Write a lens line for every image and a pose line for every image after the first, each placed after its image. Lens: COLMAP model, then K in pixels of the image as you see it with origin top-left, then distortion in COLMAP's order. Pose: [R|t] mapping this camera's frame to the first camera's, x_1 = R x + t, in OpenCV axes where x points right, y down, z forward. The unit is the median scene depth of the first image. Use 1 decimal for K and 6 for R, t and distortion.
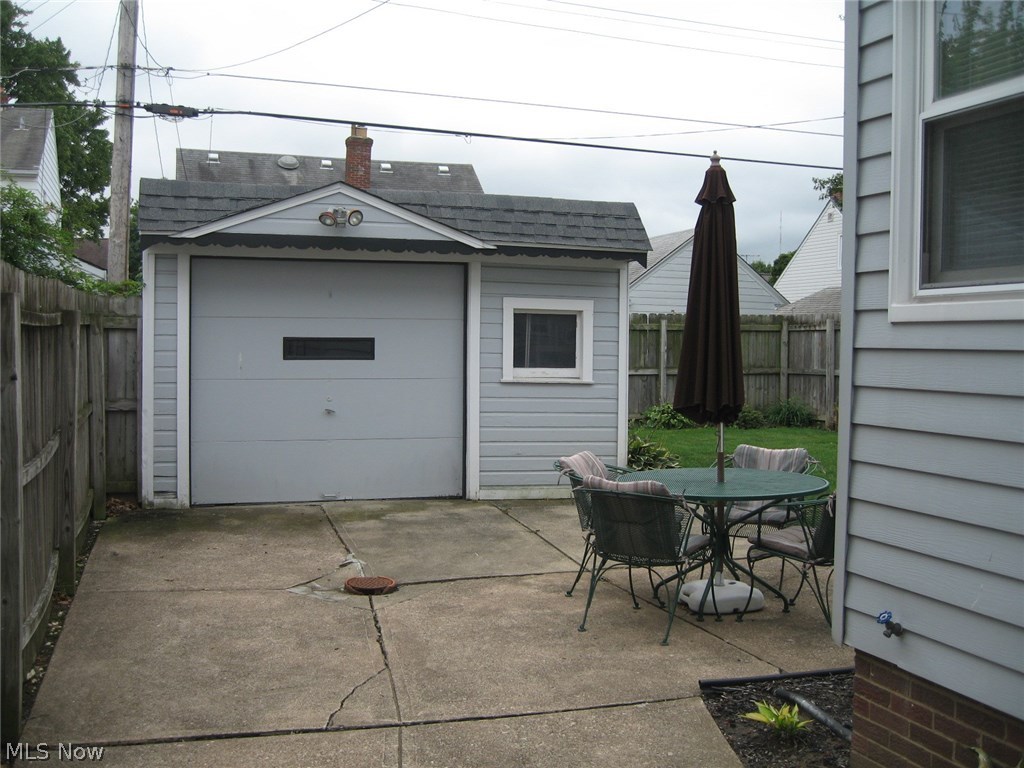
lens RADIAL K [[1126.2, 0, 513.9], [0, 1126.2, 384.0], [0, 0, 1]] dist [-0.101535, 0.000000]
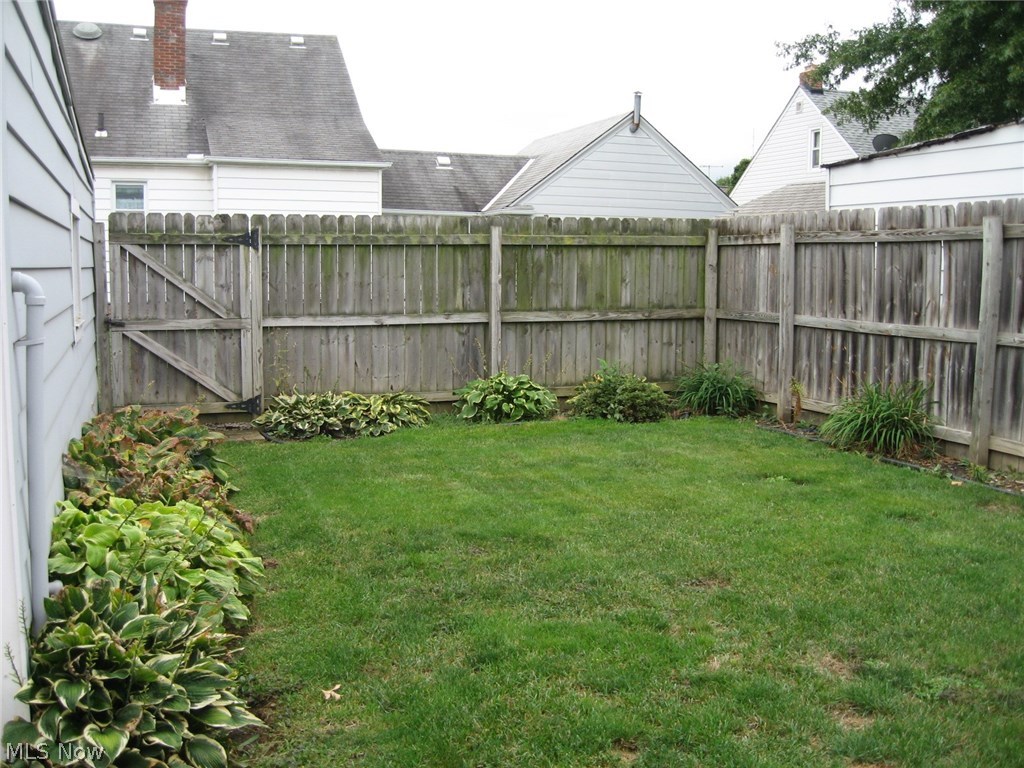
lens RADIAL K [[1126.2, 0, 511.3], [0, 1126.2, 382.0], [0, 0, 1]] dist [-0.101535, 0.000000]
pose [[0.999743, -0.006007, 0.021879, 0.123540], [0.004508, 0.997679, 0.067950, -0.016598], [-0.022236, -0.067834, 0.997449, 0.410640]]
